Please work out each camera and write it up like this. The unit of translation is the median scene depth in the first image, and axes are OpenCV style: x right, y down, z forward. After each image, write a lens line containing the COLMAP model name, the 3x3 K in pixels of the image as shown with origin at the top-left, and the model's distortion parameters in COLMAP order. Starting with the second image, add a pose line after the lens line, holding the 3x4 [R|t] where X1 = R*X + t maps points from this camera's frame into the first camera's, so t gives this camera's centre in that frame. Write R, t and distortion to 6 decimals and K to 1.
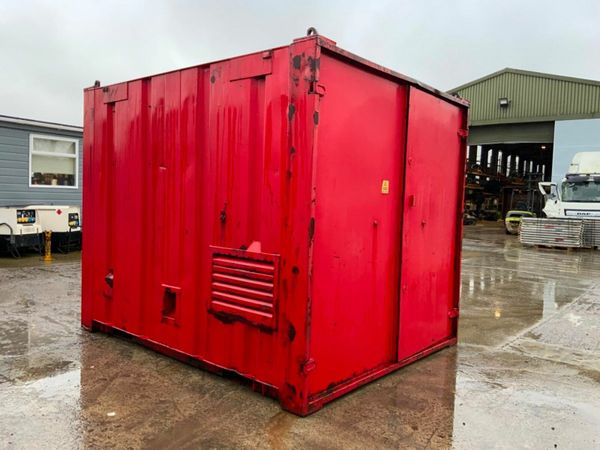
lens RADIAL K [[494.3, 0, 299.7], [0, 494.3, 223.9], [0, 0, 1]] dist [0.109675, -0.224956]
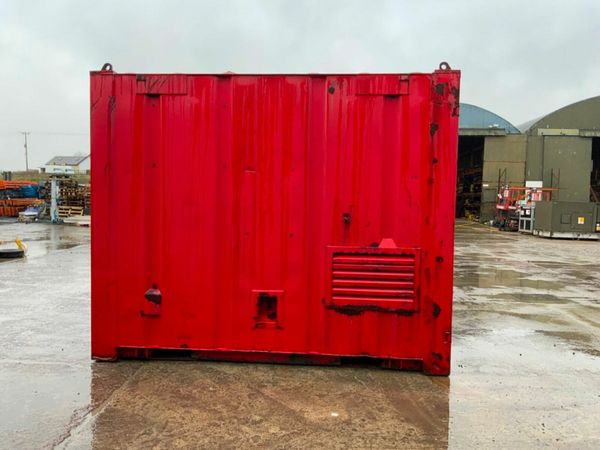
lens RADIAL K [[494.3, 0, 299.7], [0, 494.3, 223.9], [0, 0, 1]] dist [0.109675, -0.224956]
pose [[0.811223, -0.053042, 0.582326, -0.907051], [0.042004, 0.998591, 0.032444, -0.043905], [-0.583226, -0.001860, 0.812308, 0.183892]]
